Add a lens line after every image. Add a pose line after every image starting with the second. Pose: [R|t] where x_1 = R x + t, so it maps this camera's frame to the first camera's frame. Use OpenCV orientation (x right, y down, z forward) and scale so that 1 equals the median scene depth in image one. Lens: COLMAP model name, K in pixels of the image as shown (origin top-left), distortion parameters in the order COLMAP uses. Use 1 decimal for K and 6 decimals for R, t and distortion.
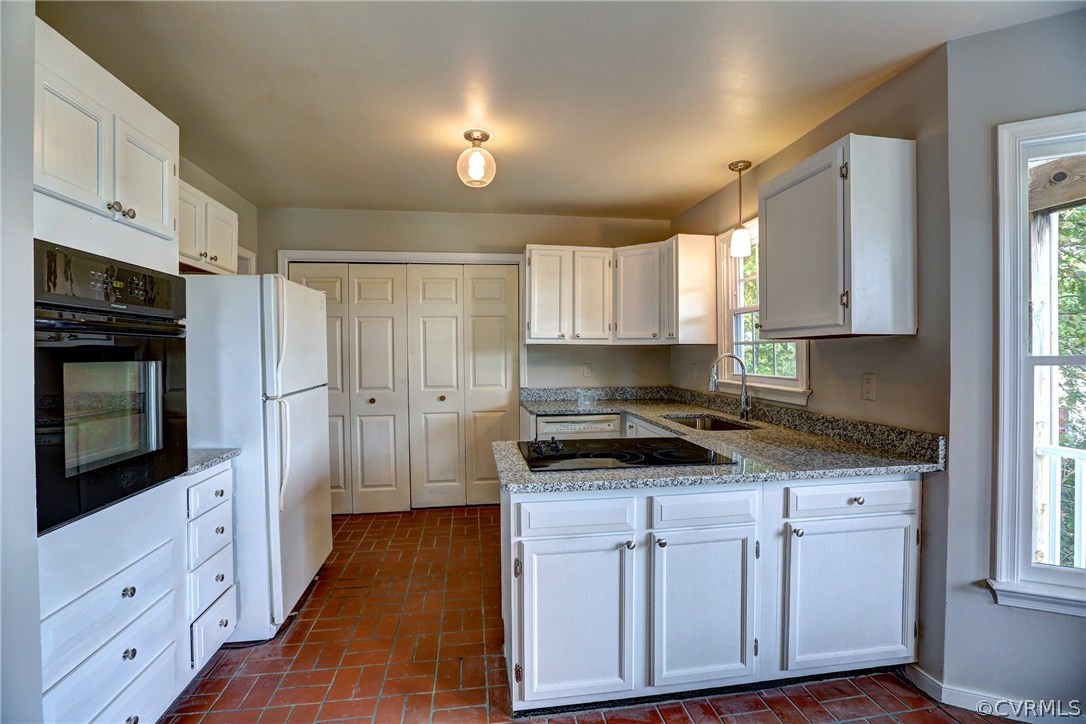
lens RADIAL K [[492.8, 0, 545.1], [0, 492.8, 358.9], [0, 0, 1]] dist [-0.050799, 0.017286]
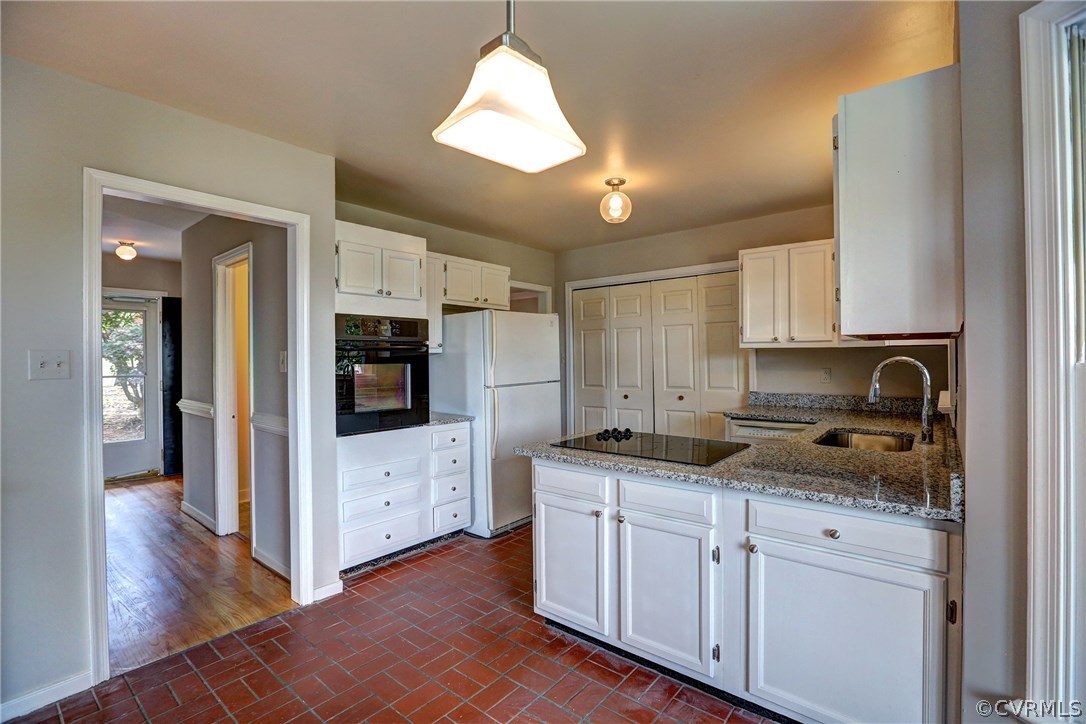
lens RADIAL K [[492.8, 0, 547.4], [0, 492.8, 359.5], [0, 0, 1]] dist [-0.050799, 0.017286]
pose [[0.672580, -0.000400, -0.740024, 0.762500], [-0.002487, 0.999993, -0.002802, -0.005574], [0.740020, 0.003725, 0.672574, 0.050199]]
